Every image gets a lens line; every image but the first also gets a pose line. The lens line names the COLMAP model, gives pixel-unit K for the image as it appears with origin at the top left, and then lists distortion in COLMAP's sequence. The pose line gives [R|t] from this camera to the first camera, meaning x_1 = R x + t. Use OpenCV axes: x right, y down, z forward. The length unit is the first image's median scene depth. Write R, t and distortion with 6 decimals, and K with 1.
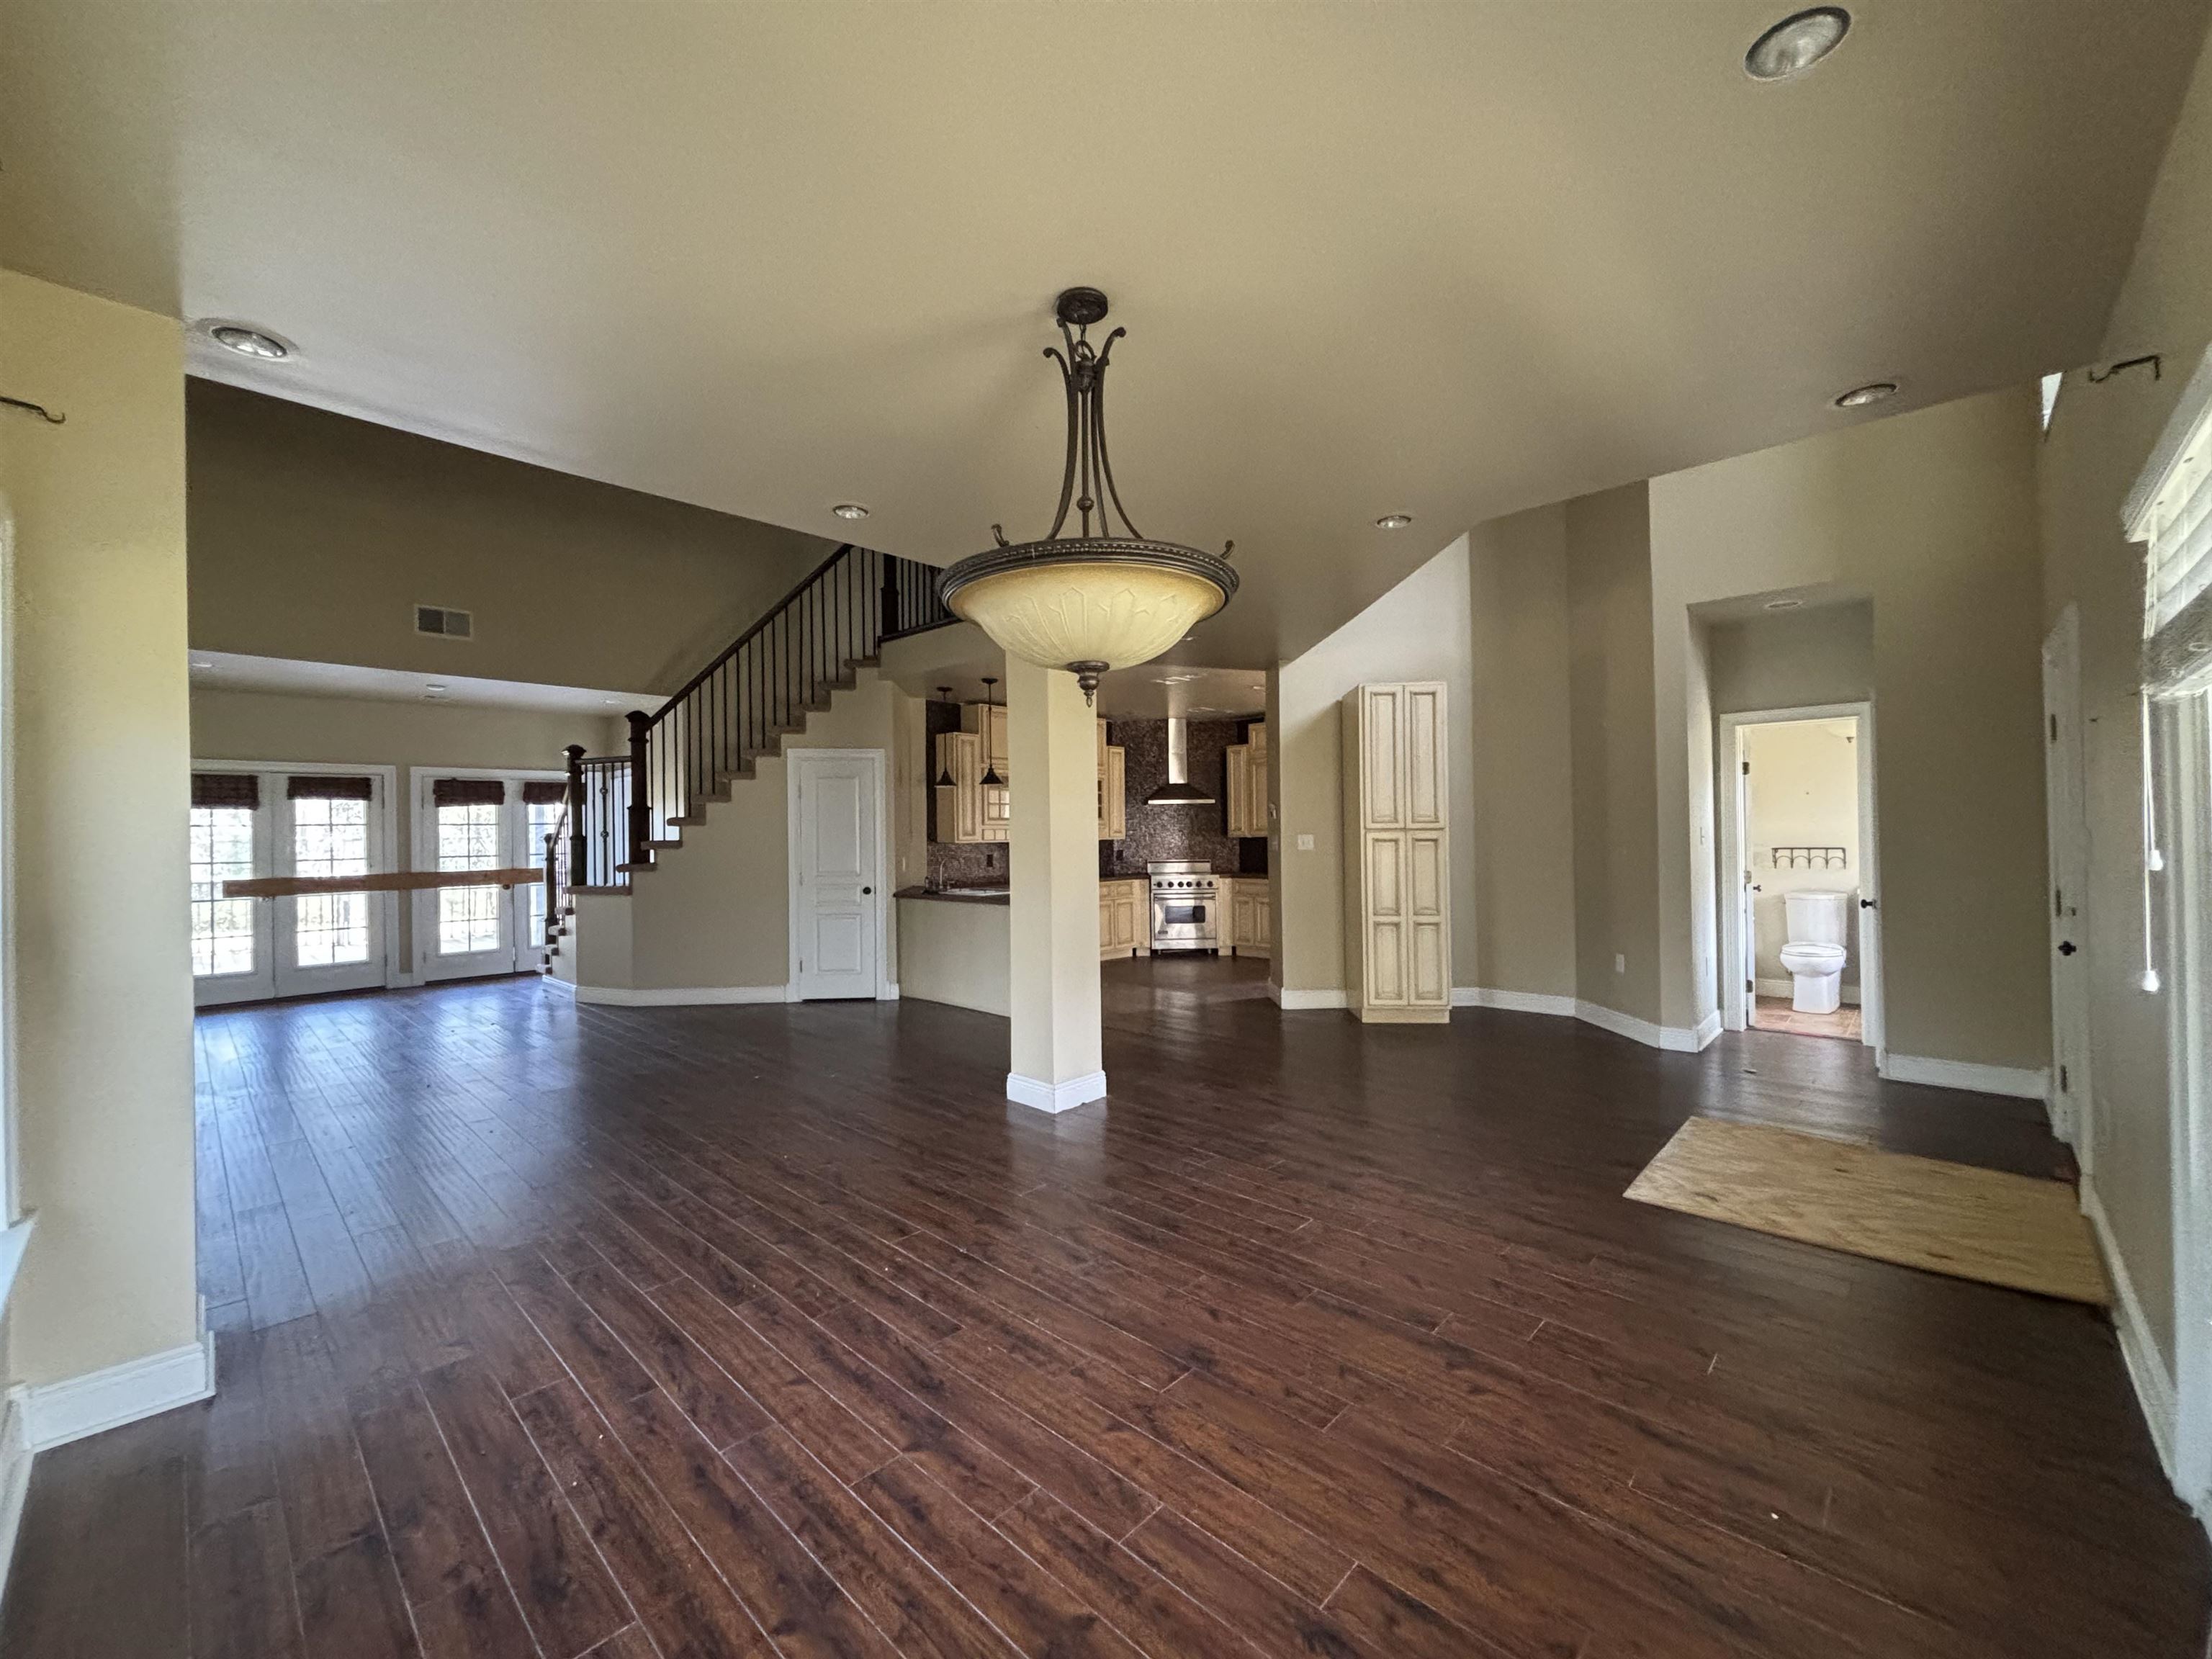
lens RADIAL K [[892.3, 0, 1115.5], [0, 892.3, 826.5], [0, 0, 1]] dist [0.001809, 0.000245]
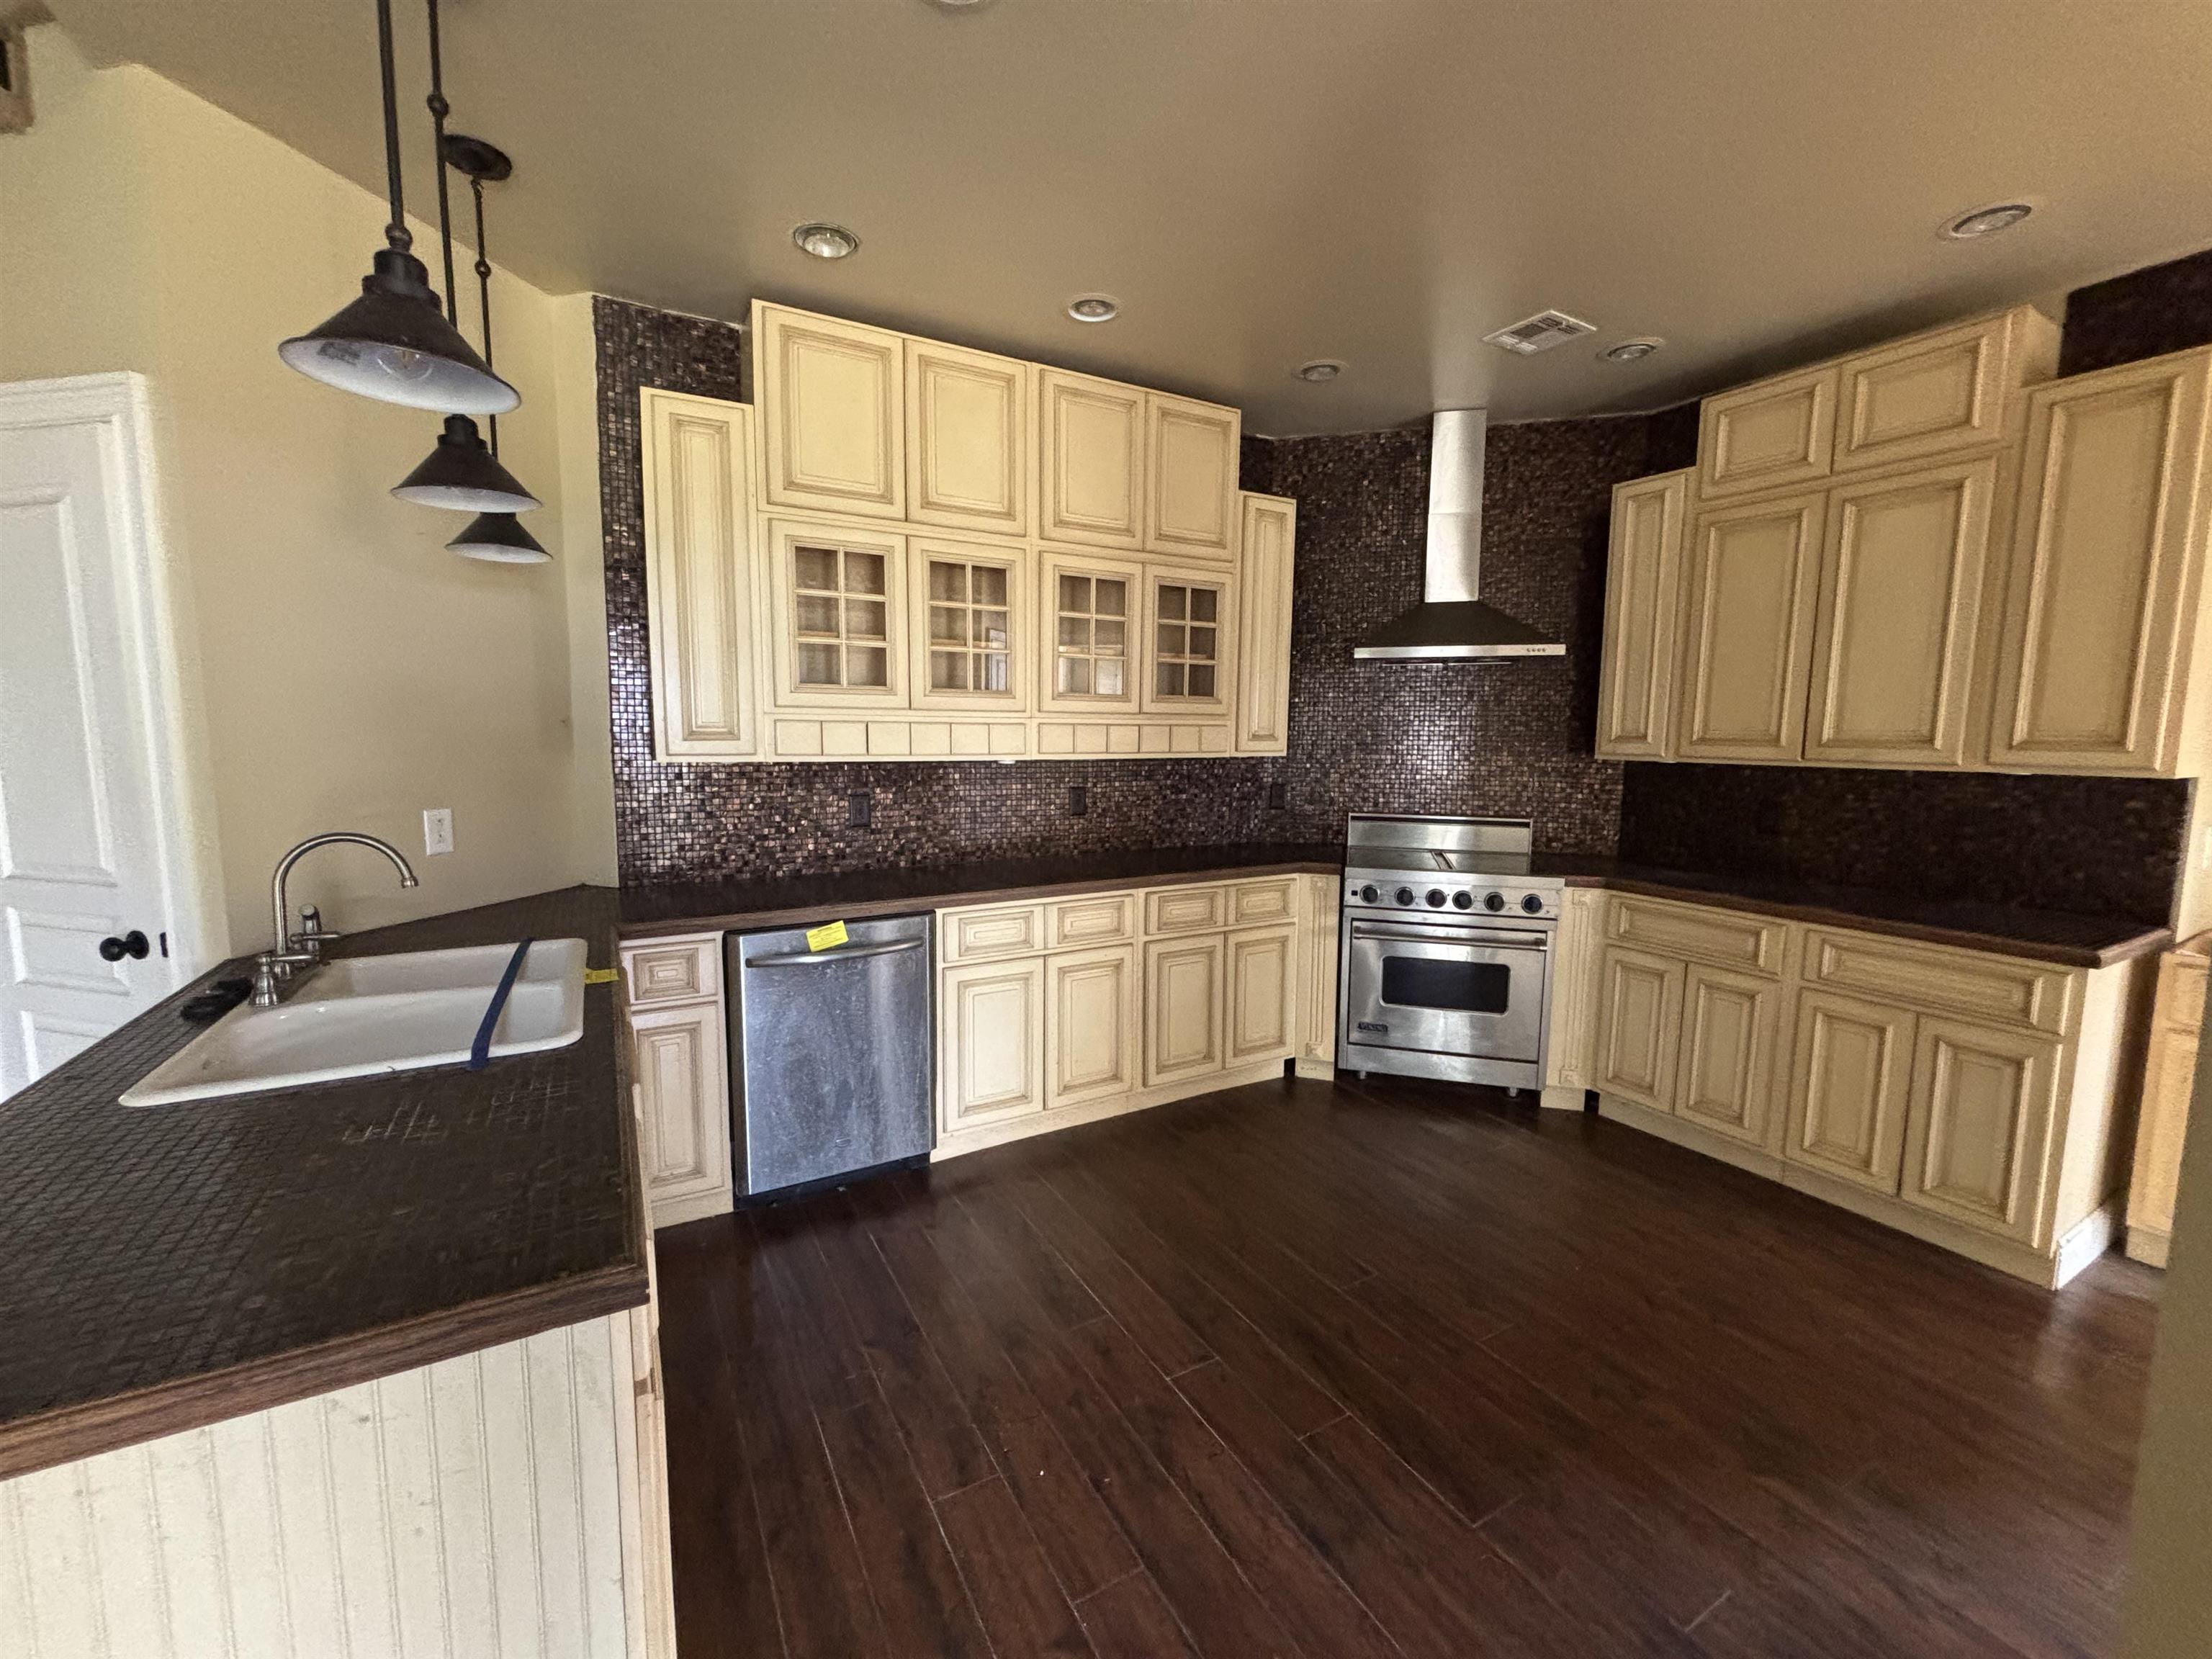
lens RADIAL K [[892.3, 0, 1108.3], [0, 892.3, 826.2], [0, 0, 1]] dist [0.001809, 0.000245]
pose [[0.955357, 0.055033, -0.290284, 0.058831], [-0.020894, 0.992624, 0.119419, 0.000255], [0.294715, -0.108022, 0.949460, 0.742242]]
